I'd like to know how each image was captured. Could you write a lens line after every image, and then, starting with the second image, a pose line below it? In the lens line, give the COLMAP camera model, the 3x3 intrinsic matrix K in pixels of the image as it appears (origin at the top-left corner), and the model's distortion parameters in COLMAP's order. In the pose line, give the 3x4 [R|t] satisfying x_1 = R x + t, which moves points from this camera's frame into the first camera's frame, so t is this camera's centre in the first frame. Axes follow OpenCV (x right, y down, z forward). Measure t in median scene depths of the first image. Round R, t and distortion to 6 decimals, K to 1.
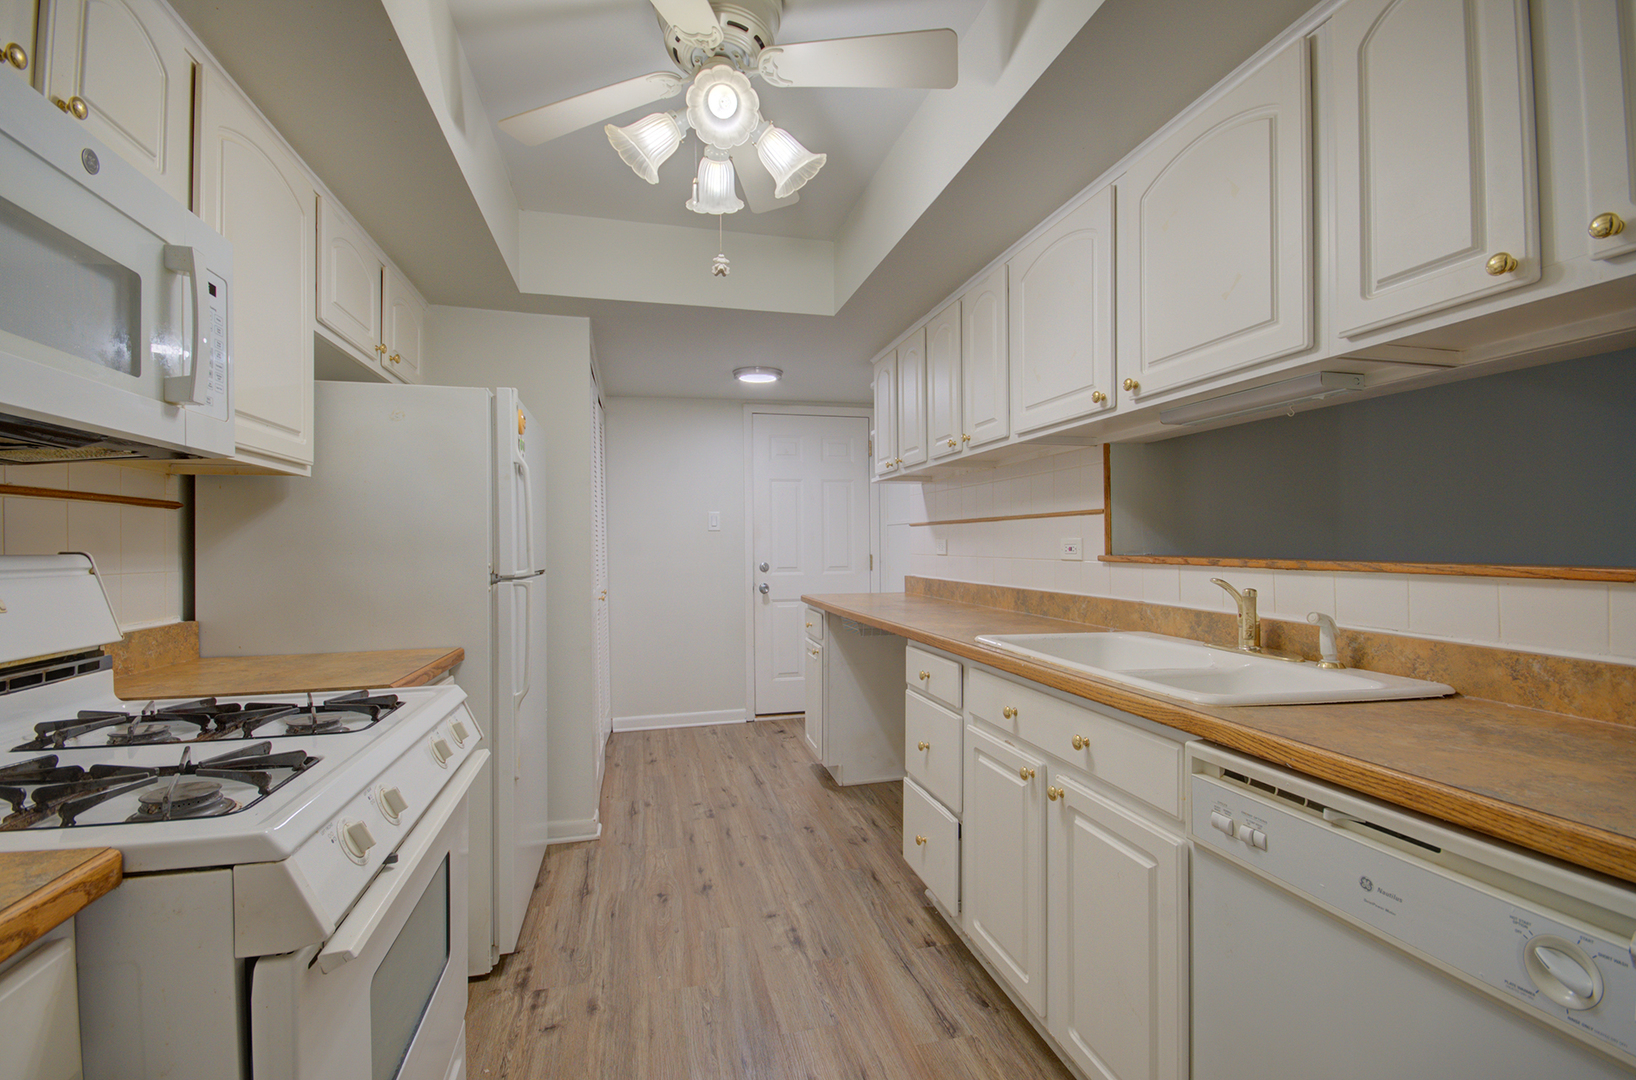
lens RADIAL K [[713.7, 0, 825.2], [0, 713.7, 547.7], [0, 0, 1]] dist [0.004505, -0.009209]
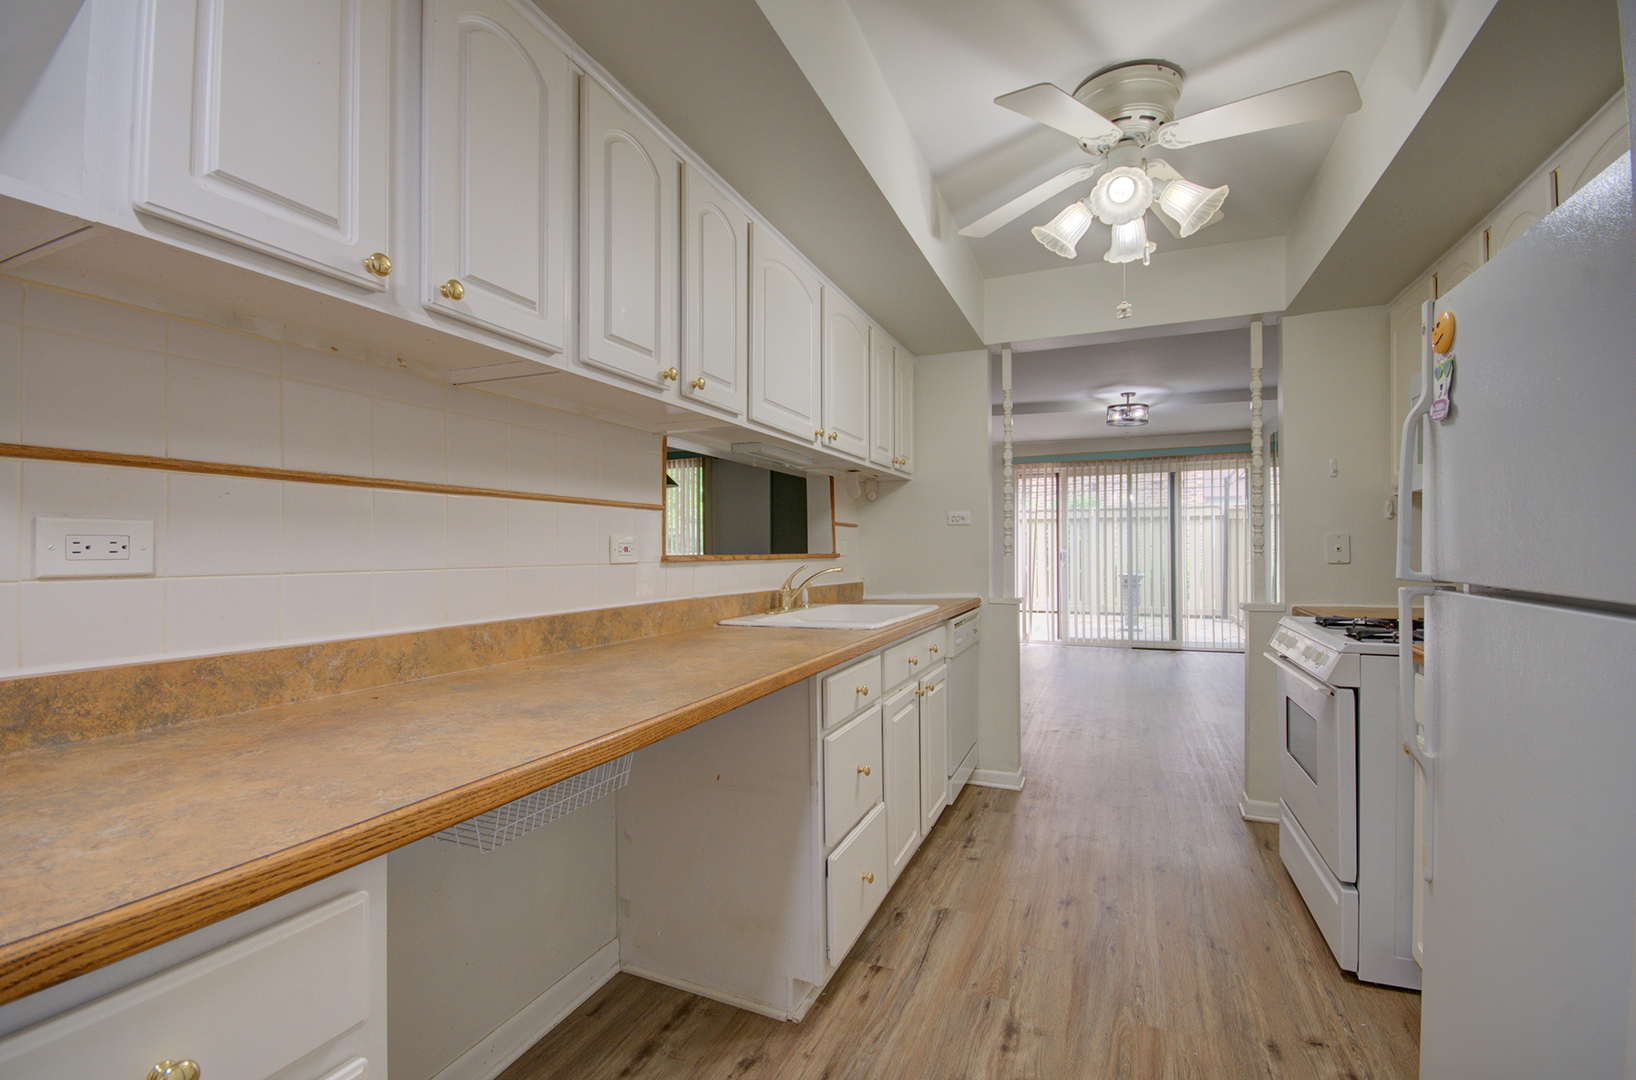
lens RADIAL K [[713.7, 0, 814.0], [0, 713.7, 539.6], [0, 0, 1]] dist [0.004505, -0.009209]
pose [[-0.790097, 0.015059, 0.612797, -0.379163], [0.011620, 0.999886, -0.009589, 0.000595], [-0.612872, -0.000456, -0.790182, 1.832190]]
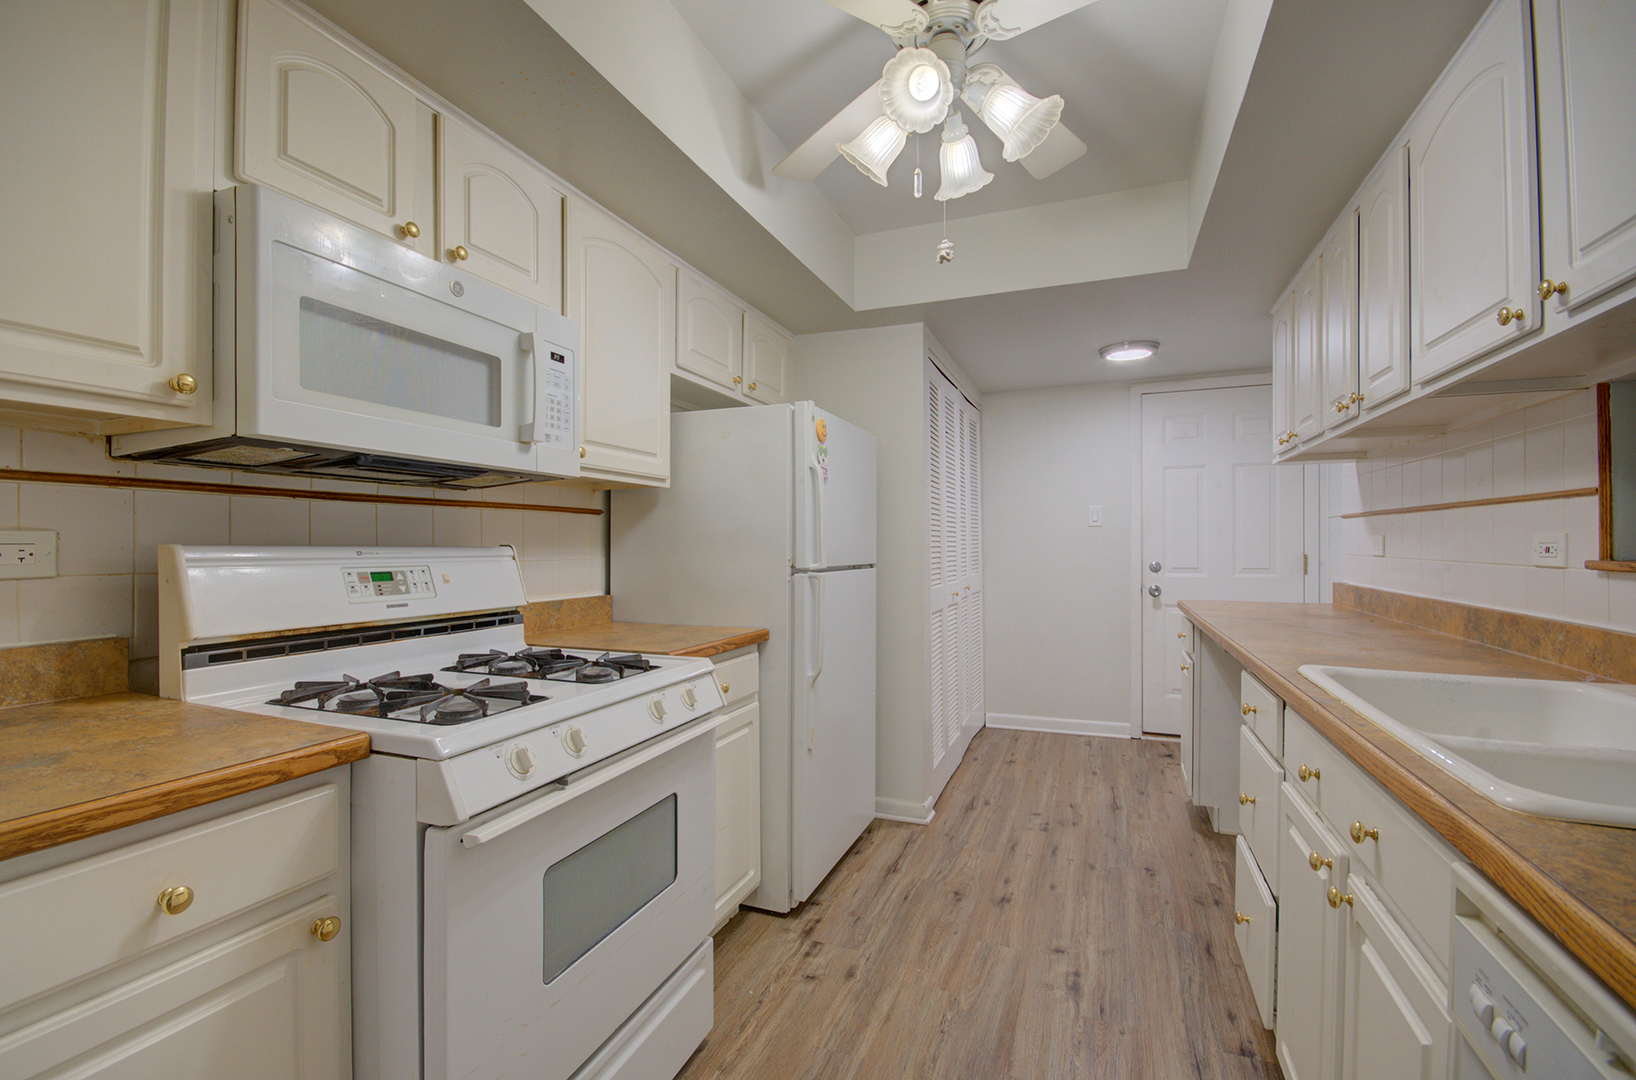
lens RADIAL K [[713.7, 0, 815.8], [0, 713.7, 547.9], [0, 0, 1]] dist [0.004505, -0.009209]
pose [[0.805749, 0.009058, -0.592188, 0.229184], [-0.005557, 0.999955, 0.007734, -0.001889], [0.592232, -0.002941, 0.805762, 0.096668]]
